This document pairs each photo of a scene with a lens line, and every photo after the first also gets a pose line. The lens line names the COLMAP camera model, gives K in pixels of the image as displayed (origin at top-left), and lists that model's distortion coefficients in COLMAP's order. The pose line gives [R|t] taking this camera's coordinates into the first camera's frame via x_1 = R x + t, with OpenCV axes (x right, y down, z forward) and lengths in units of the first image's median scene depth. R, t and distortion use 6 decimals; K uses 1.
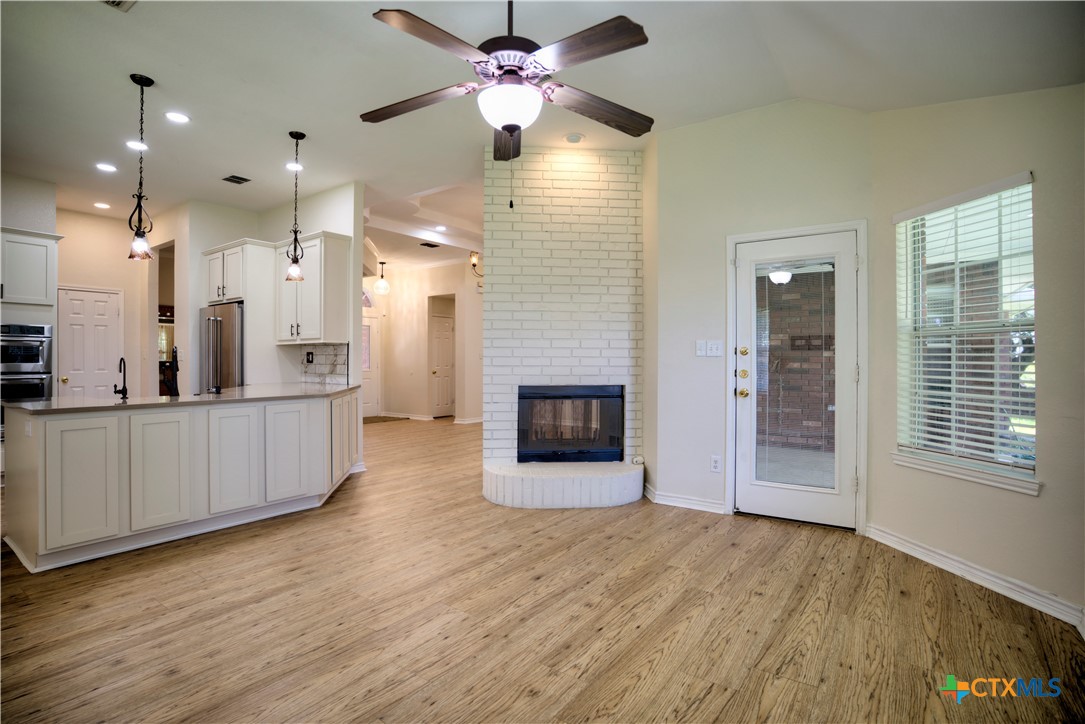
lens RADIAL K [[531.1, 0, 536.0], [0, 531.1, 358.7], [0, 0, 1]] dist [-0.069640, 0.033515]
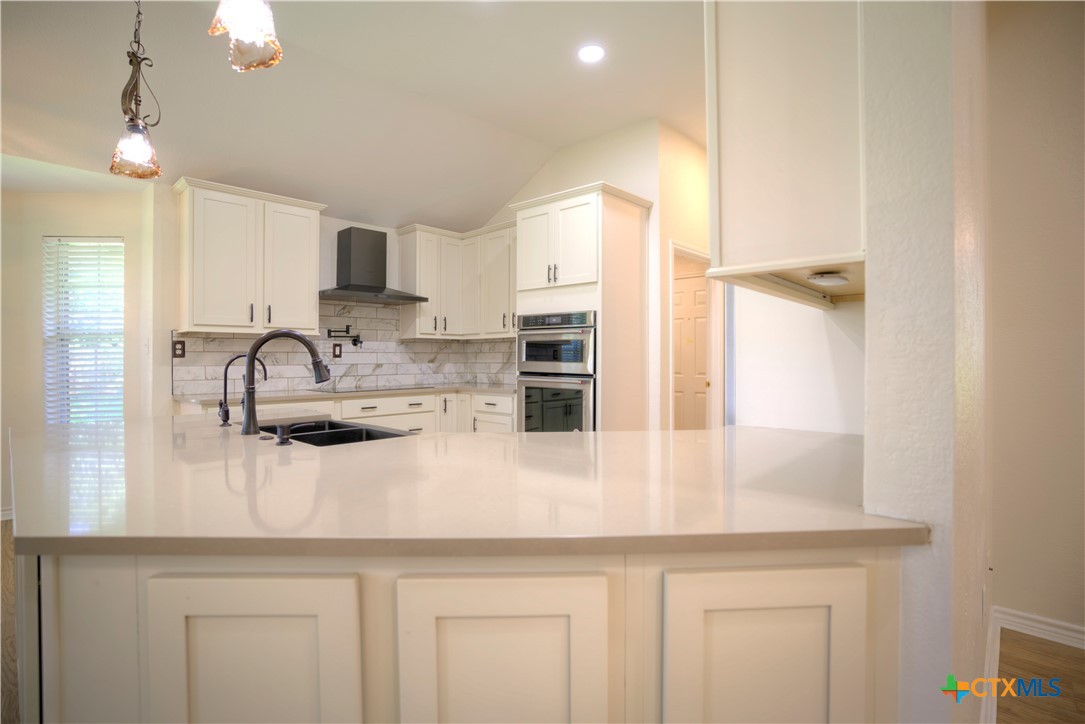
lens RADIAL K [[530.2, 0, 542.3], [0, 530.2, 359.4], [0, 0, 1]] dist [-0.079709, 0.038451]
pose [[-0.120183, 0.004497, -0.992742, -0.210478], [0.002141, 0.999989, 0.004270, 0.001198], [0.992749, -0.001612, -0.120192, 1.084958]]
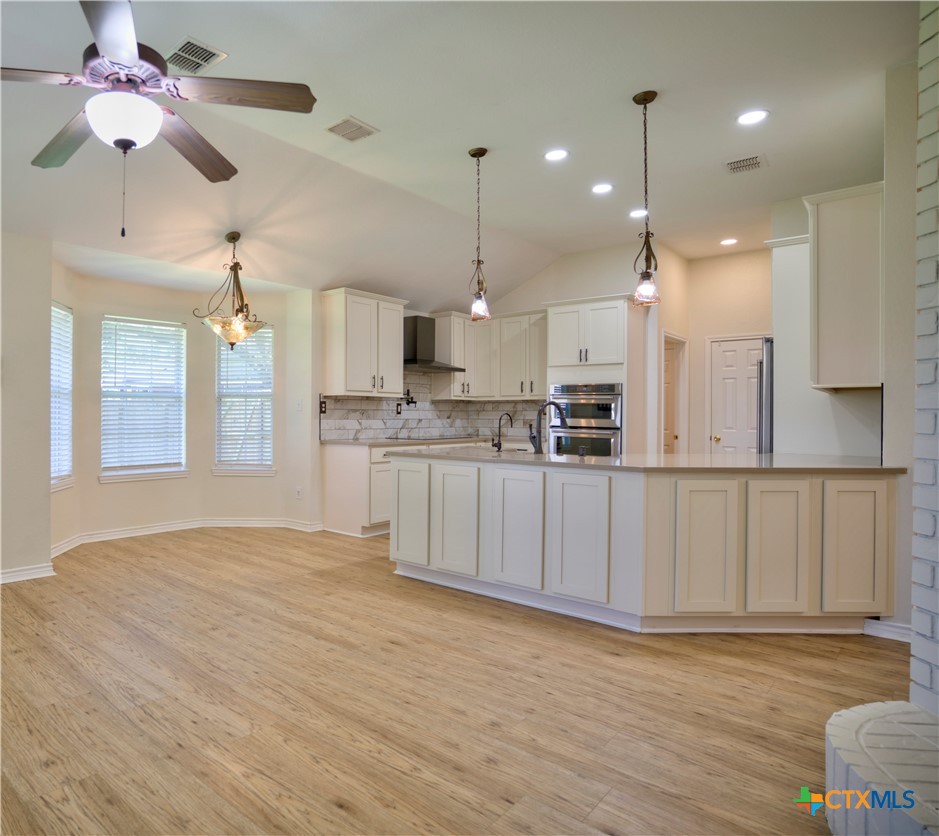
lens RADIAL K [[616.4, 0, 316.1], [0, 616.4, 414.2], [0, 0, 1]] dist [-0.084913, 0.044626]
pose [[-0.176601, 0.000150, -0.984282, 0.382935], [-0.006419, 0.999979, 0.001304, 0.000630], [0.984262, 0.006549, -0.176596, 0.652024]]
